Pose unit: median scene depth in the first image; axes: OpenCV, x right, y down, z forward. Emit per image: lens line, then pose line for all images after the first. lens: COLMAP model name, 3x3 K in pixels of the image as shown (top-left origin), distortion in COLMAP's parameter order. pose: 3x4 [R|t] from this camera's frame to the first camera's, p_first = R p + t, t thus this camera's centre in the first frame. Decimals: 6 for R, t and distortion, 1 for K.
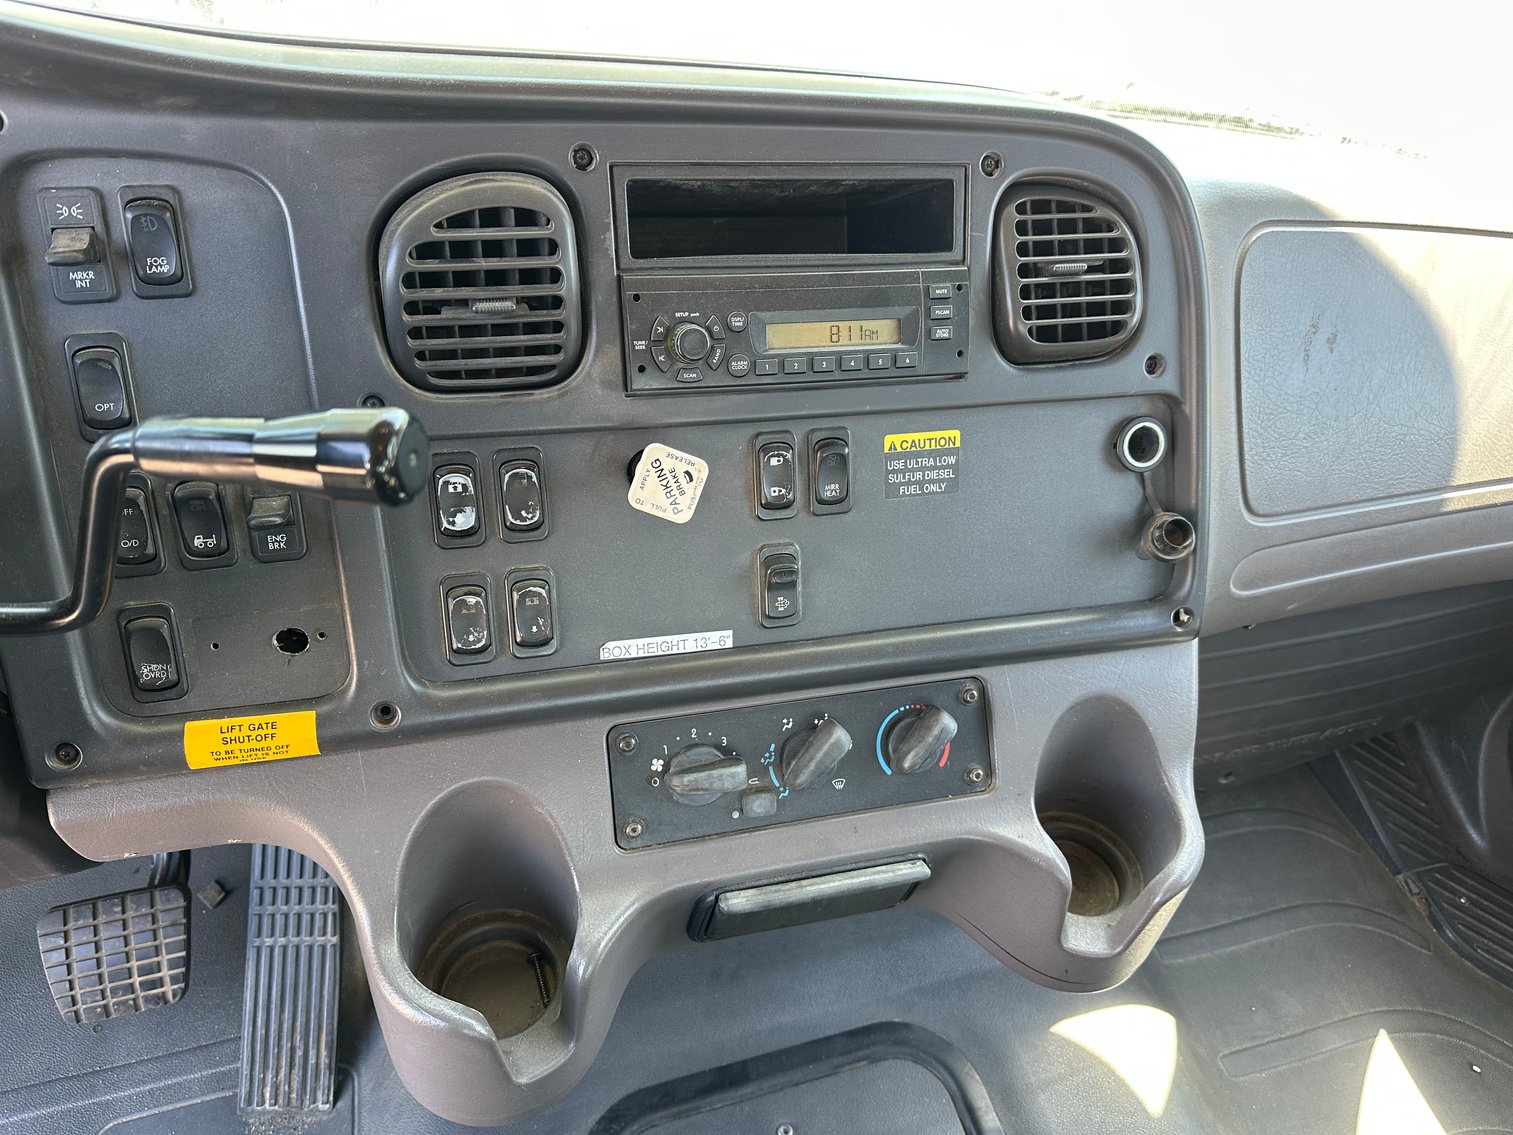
lens RADIAL K [[1083.6, 0, 744.5], [0, 1083.6, 556.8], [0, 0, 1]] dist [0.041117, -0.053179]
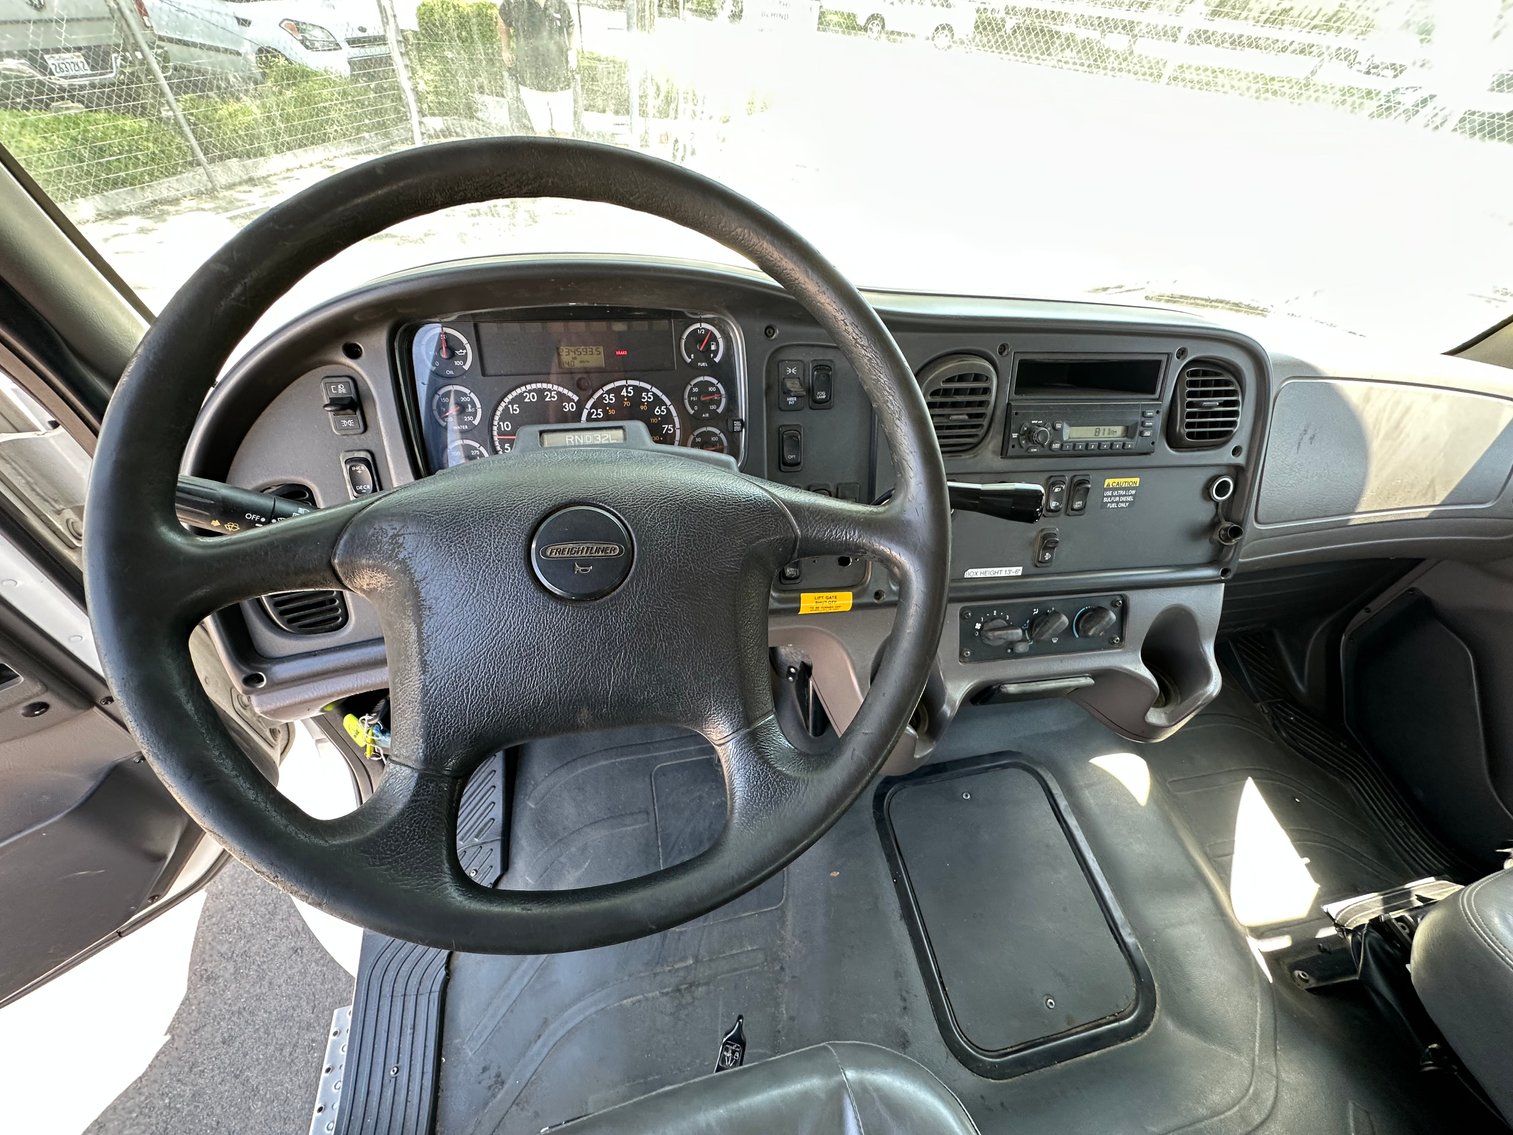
lens RADIAL K [[612.8, 0, 759.3], [0, 612.8, 565.6], [0, 0, 1]] dist [-0.008721, 0.000928]
pose [[0.995336, 0.062535, -0.073448, -0.427943], [-0.054730, 0.993085, 0.103862, -0.031087], [0.079435, -0.099358, 0.991876, -0.239860]]
